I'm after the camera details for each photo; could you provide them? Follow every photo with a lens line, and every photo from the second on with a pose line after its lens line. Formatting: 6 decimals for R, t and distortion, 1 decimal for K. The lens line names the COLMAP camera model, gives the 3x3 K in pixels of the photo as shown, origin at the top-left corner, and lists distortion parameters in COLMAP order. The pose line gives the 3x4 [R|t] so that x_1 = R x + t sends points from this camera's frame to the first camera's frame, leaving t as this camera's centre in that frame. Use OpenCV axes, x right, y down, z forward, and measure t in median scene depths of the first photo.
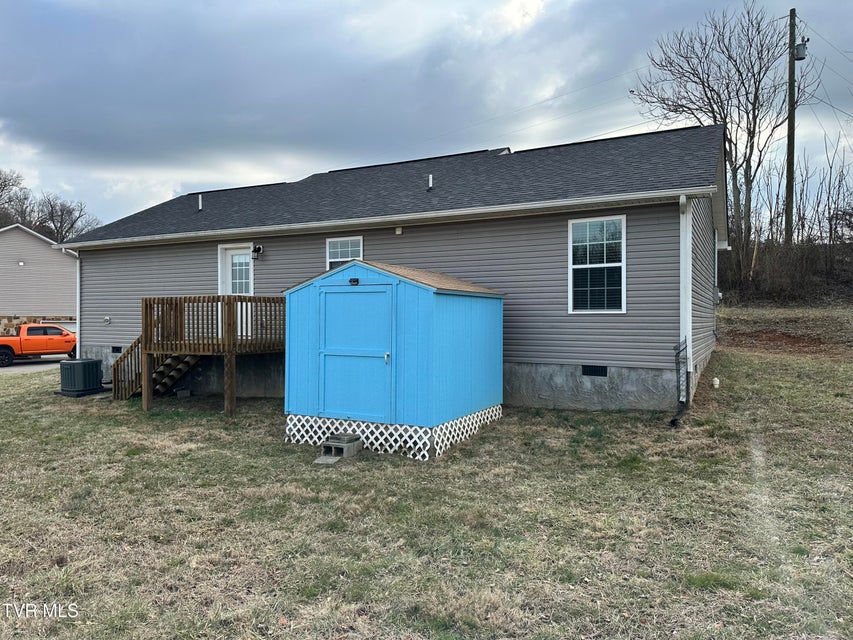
lens RADIAL K [[586.7, 0, 425.5], [0, 586.7, 317.3], [0, 0, 1]] dist [0.054541, -0.004210]
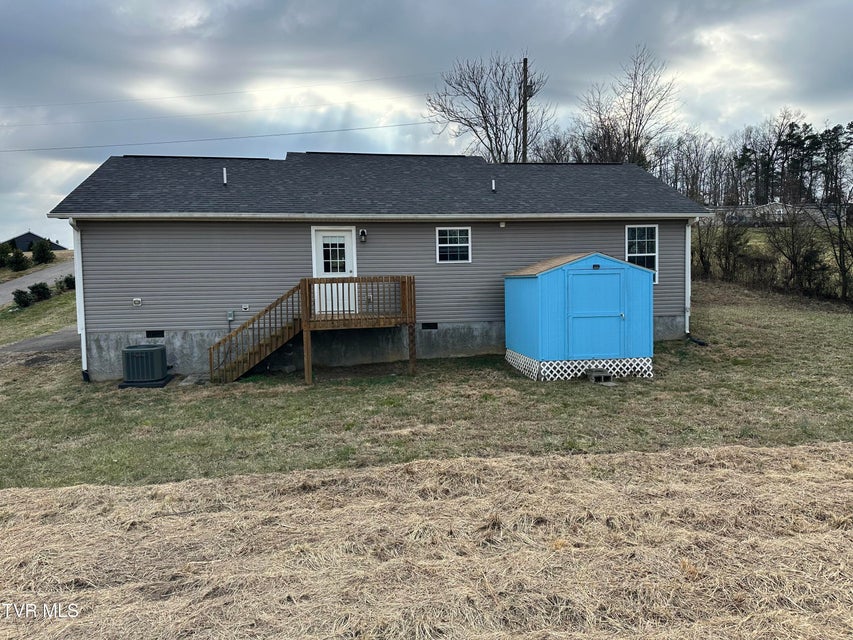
lens RADIAL K [[586.7, 0, 430.0], [0, 586.7, 317.8], [0, 0, 1]] dist [0.054541, -0.004210]
pose [[0.818271, -0.051512, 0.572519, -1.281959], [0.020086, 0.997931, 0.061080, -0.030935], [-0.574481, -0.038480, 0.817613, 0.011259]]
